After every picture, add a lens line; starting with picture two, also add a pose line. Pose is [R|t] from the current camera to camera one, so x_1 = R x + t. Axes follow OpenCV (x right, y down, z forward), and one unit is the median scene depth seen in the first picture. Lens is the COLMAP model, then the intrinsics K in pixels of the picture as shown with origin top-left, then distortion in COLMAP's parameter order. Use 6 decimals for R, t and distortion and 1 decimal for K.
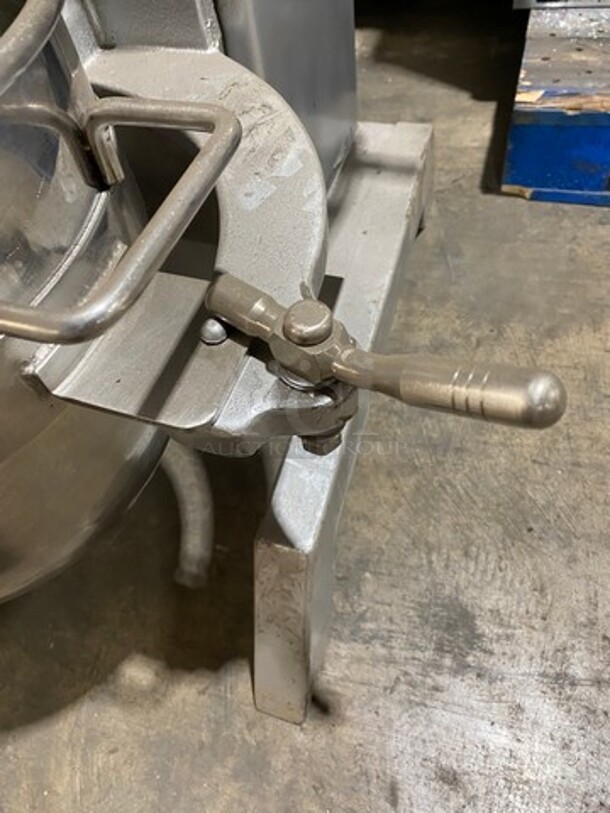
lens RADIAL K [[609.4, 0, 302.7], [0, 609.4, 400.7], [0, 0, 1]] dist [-0.000281, 0.002800]
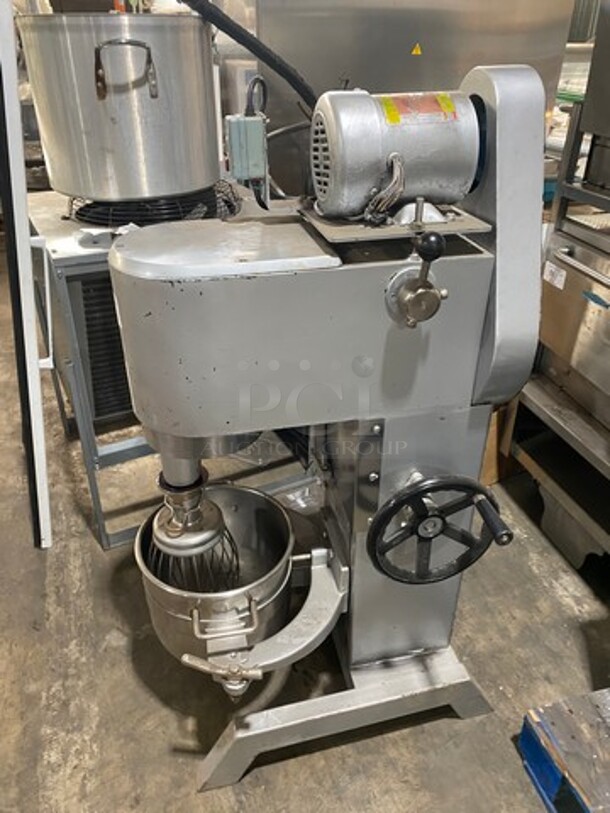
lens RADIAL K [[609.4, 0, 302.7], [0, 609.4, 400.7], [0, 0, 1]] dist [-0.000281, 0.002800]
pose [[0.506047, 0.529345, -0.680962, 0.859943], [-0.746580, 0.664180, -0.038511, -0.616281], [0.431896, 0.527881, 0.731305, -1.205624]]
